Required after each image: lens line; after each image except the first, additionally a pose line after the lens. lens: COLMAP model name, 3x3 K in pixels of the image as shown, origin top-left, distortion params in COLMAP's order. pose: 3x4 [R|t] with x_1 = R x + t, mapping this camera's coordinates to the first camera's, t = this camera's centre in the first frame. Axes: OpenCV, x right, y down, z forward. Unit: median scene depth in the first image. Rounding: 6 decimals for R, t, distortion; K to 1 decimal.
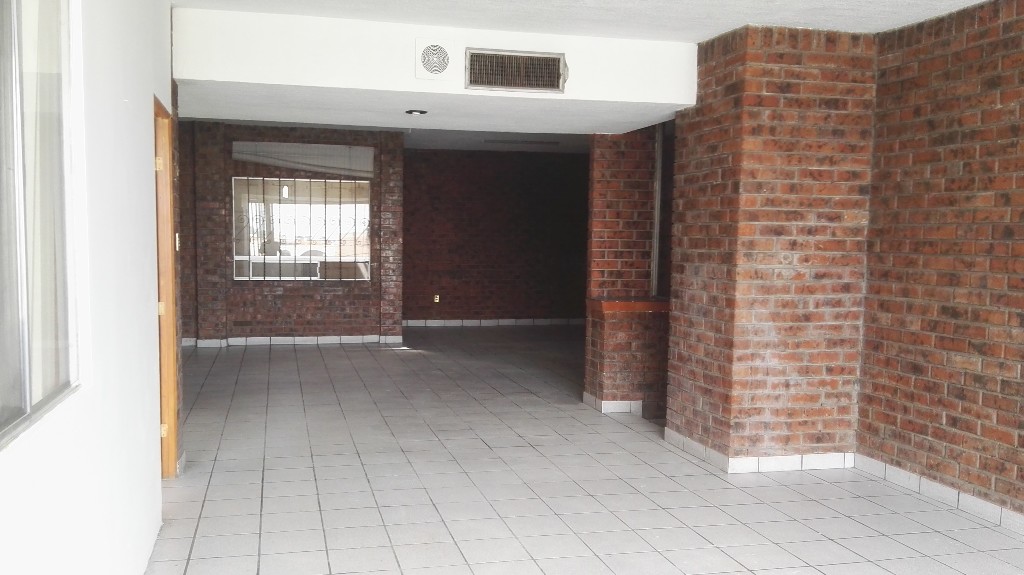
lens RADIAL K [[901.7, 0, 506.0], [0, 901.7, 297.2], [0, 0, 1]] dist [0.009636, -0.071946]
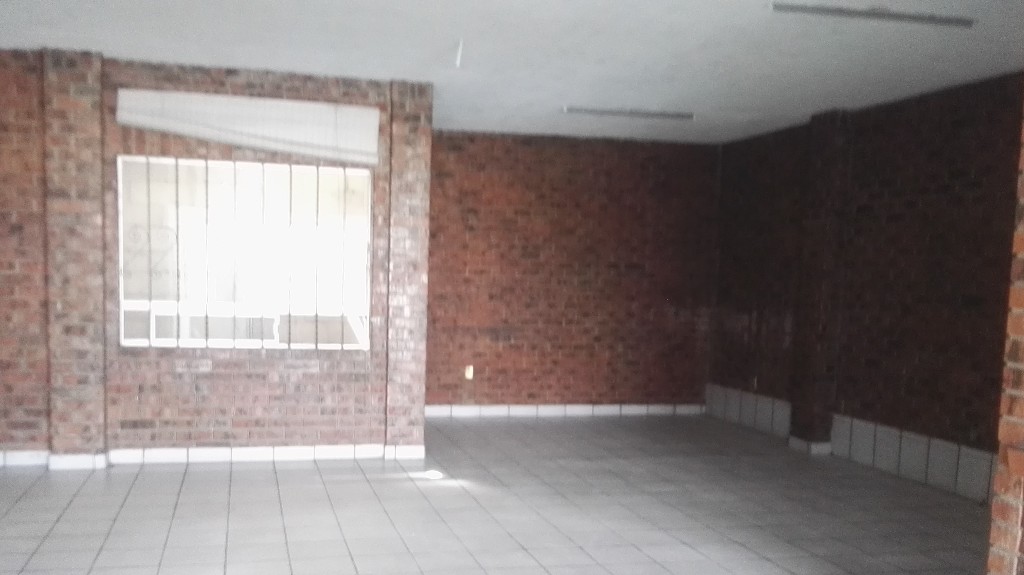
lens RADIAL K [[901.7, 0, 510.7], [0, 901.7, 353.4], [0, 0, 1]] dist [0.009636, -0.071946]
pose [[0.999150, 0.013379, 0.038986, -0.084828], [-0.014116, 0.999726, 0.018688, -0.027506], [-0.038725, -0.019222, 0.999065, 0.436803]]
